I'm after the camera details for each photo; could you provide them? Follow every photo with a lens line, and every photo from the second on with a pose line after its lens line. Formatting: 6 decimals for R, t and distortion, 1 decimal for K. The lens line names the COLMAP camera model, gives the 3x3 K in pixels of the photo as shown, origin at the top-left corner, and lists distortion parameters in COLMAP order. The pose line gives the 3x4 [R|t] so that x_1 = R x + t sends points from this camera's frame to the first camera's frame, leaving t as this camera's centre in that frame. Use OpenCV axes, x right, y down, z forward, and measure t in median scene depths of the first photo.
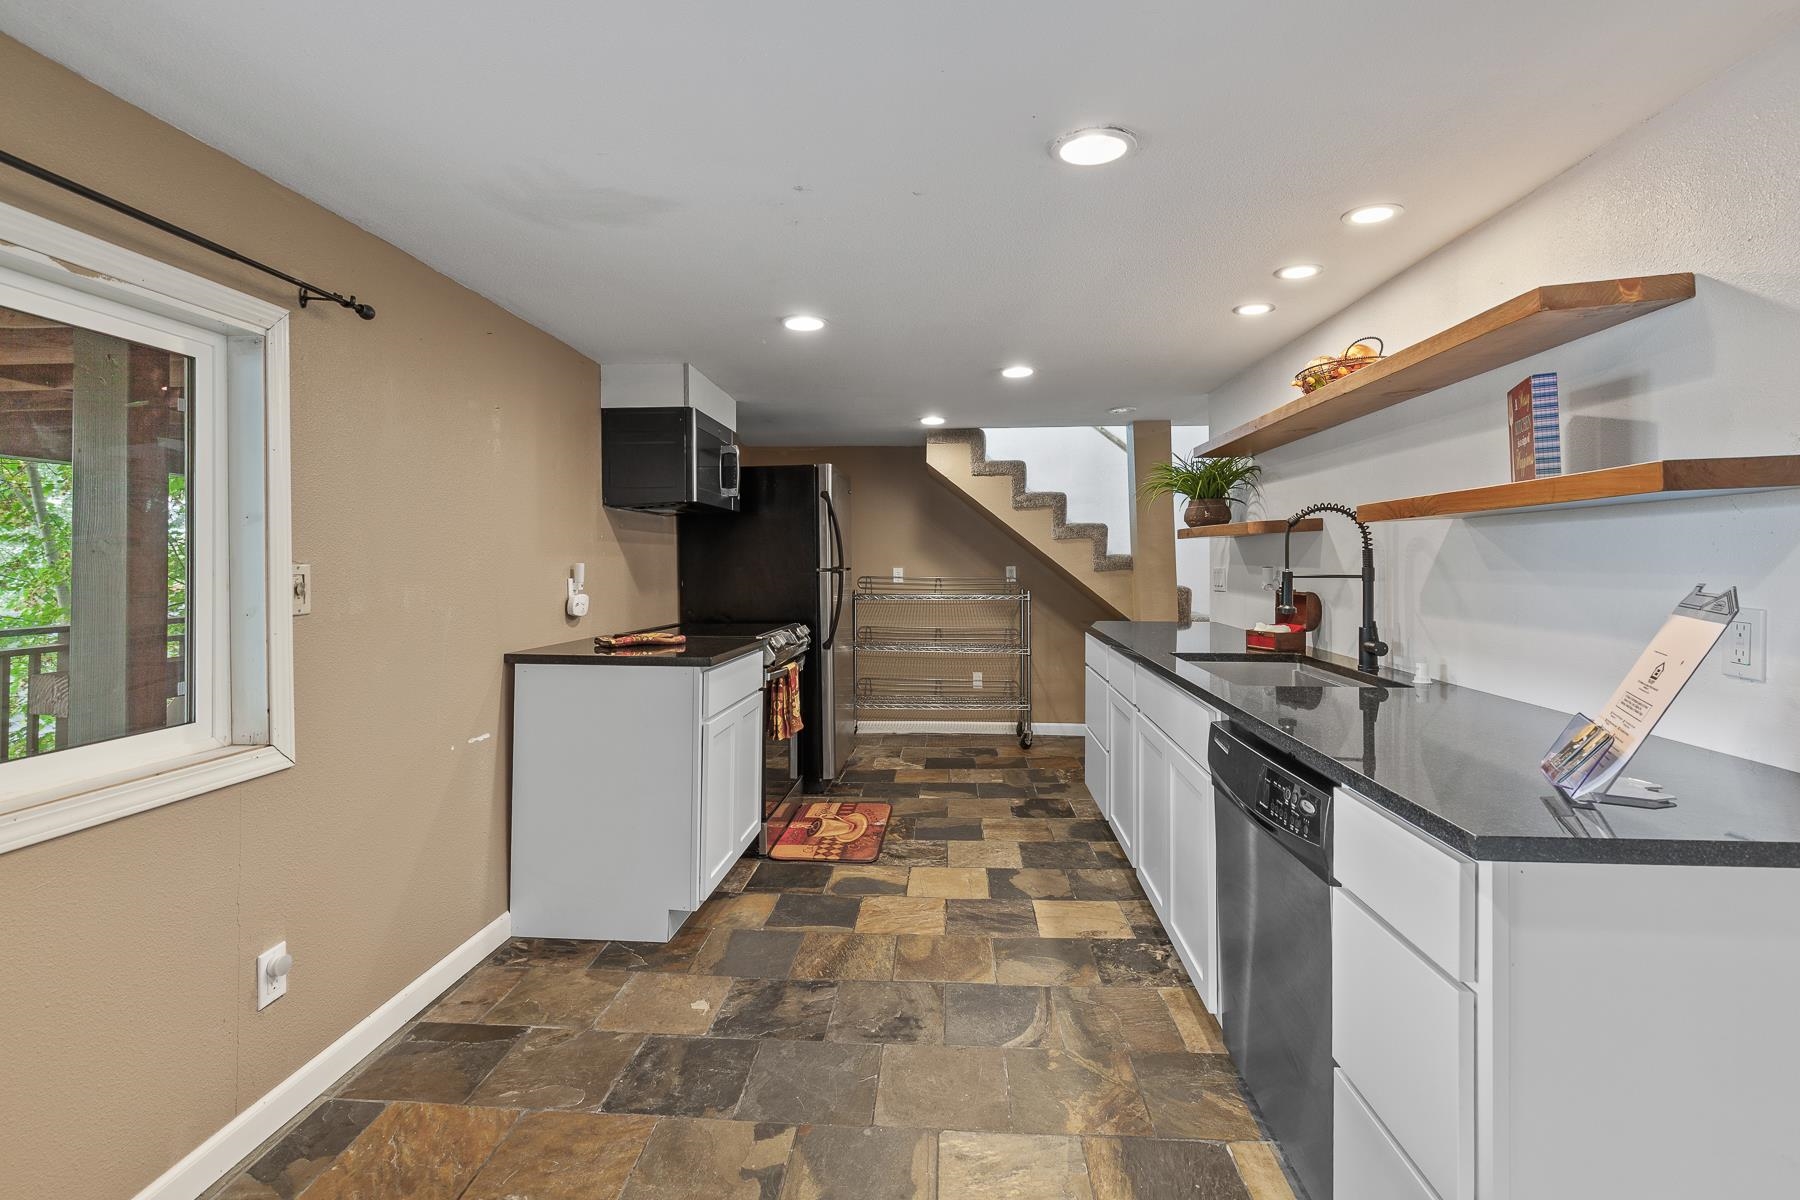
lens RADIAL K [[824.0, 0, 901.0], [0, 824.0, 580.0], [0, 0, 1]] dist [0.001423, 0.000068]
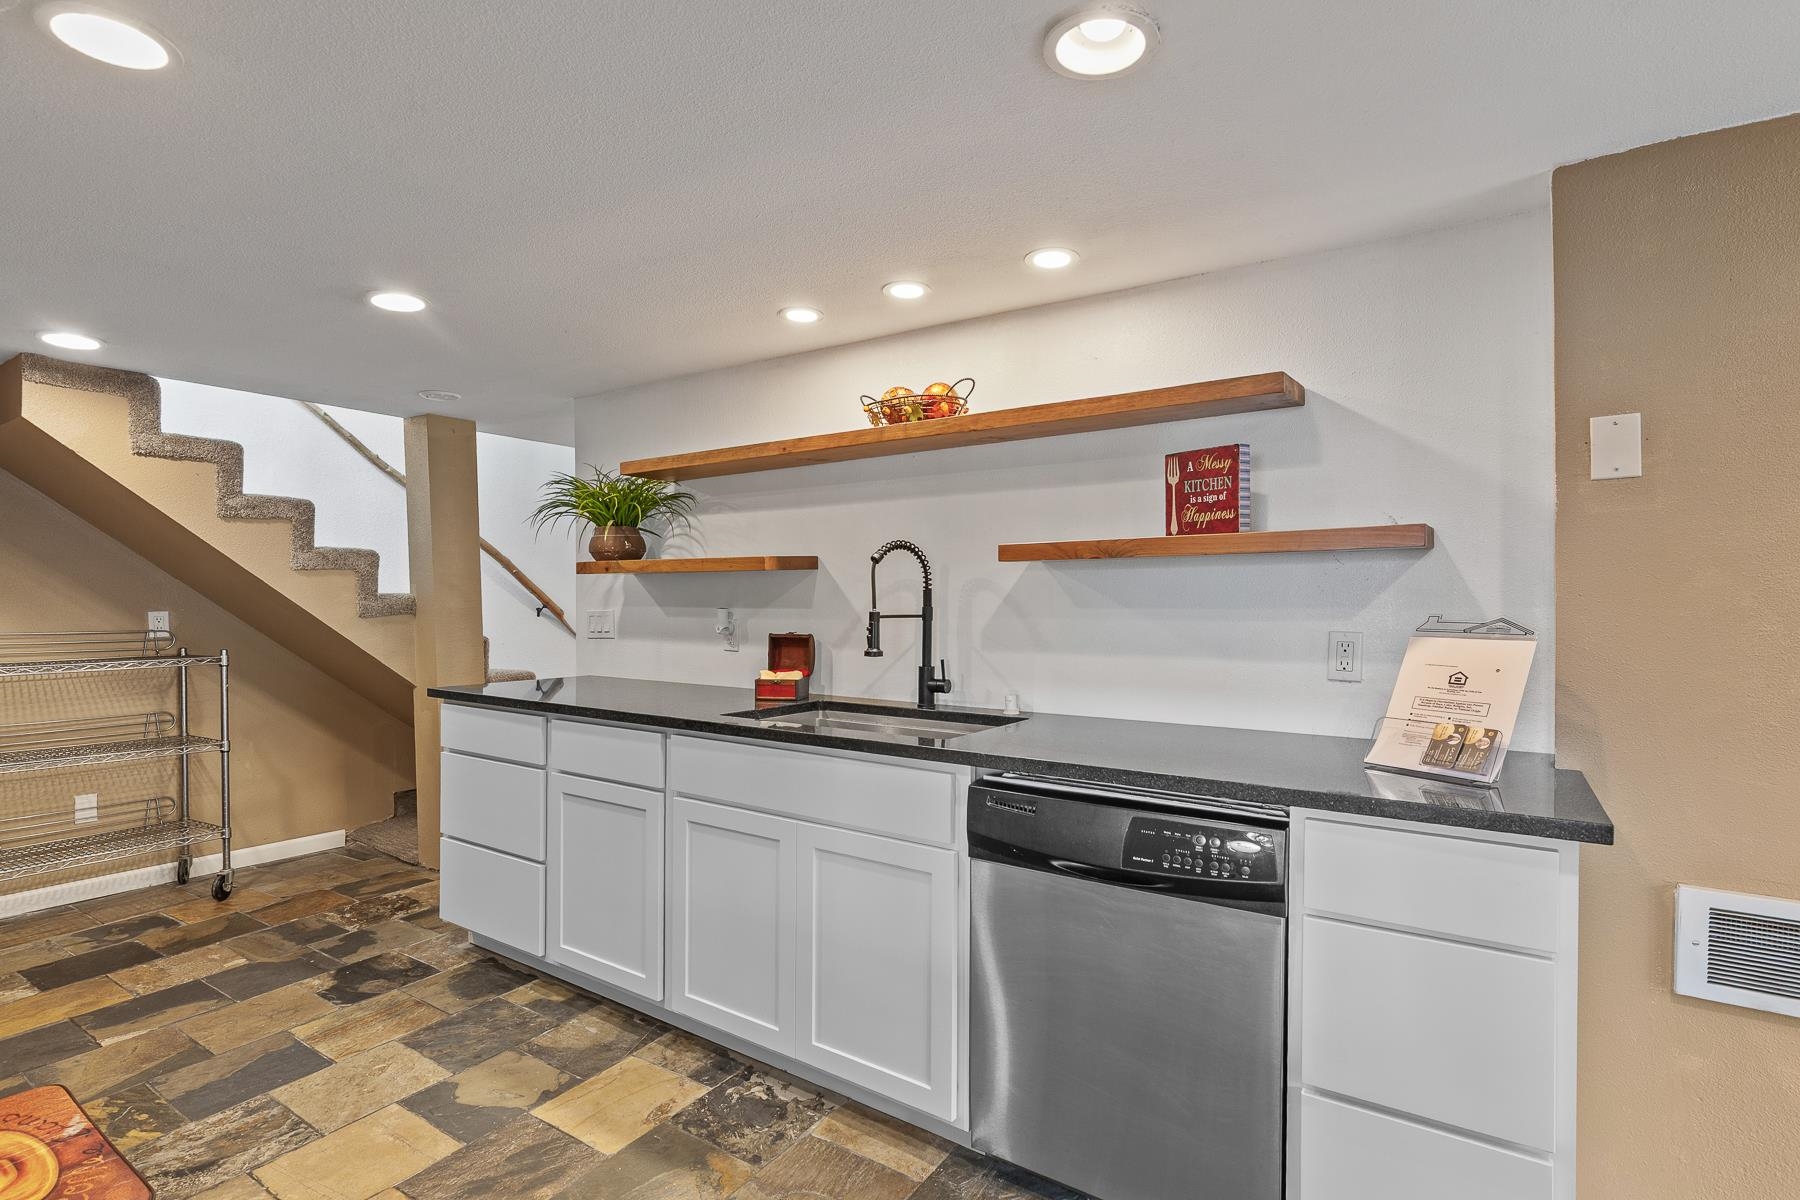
lens RADIAL K [[859.2, 0, 894.4], [0, 859.2, 627.3], [0, 0, 1]] dist [0.004325, 0.000375]
pose [[0.503883, -0.024254, 0.863431, -0.252019], [0.021709, 0.999646, 0.015412, -0.005064], [-0.863499, 0.010978, 0.504231, 0.351809]]
